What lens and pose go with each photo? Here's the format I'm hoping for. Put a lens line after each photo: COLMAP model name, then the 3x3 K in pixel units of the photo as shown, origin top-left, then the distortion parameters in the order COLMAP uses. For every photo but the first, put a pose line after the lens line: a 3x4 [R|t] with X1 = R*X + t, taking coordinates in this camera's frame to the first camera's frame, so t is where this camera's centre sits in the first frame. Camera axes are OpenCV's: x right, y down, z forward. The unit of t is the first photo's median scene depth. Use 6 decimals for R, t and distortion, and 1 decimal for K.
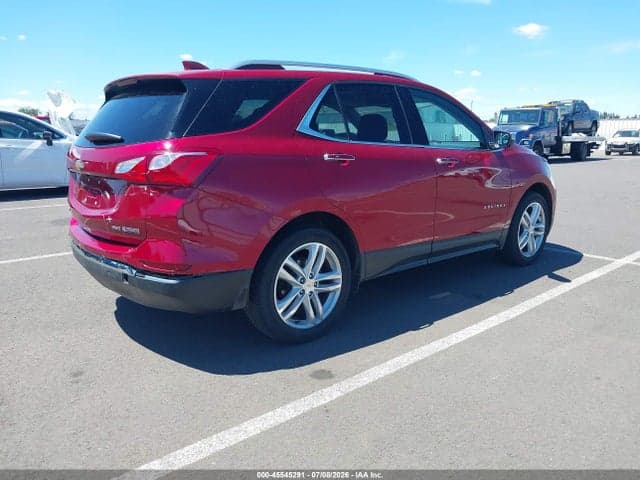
lens RADIAL K [[528.6, 0, 331.8], [0, 528.6, 229.2], [0, 0, 1]] dist [0.029010, -0.040060]
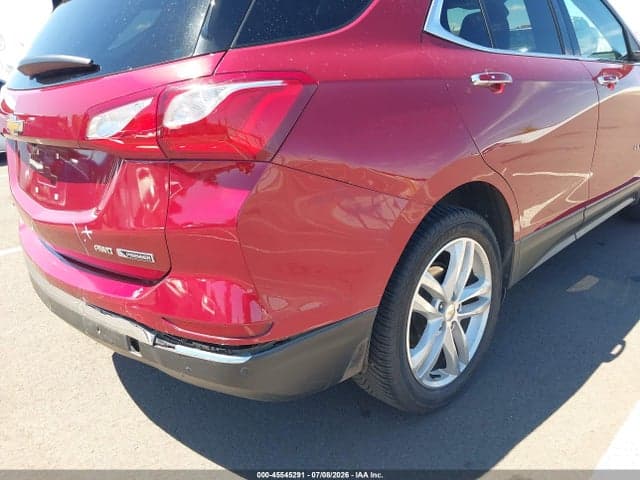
lens RADIAL K [[528.6, 0, 324.3], [0, 528.6, 238.4], [0, 0, 1]] dist [0.029010, -0.040060]
pose [[0.997215, -0.070382, 0.024672, -0.208968], [0.066512, 0.988914, 0.132761, -0.064431], [-0.033743, -0.130750, 0.990841, 0.495230]]
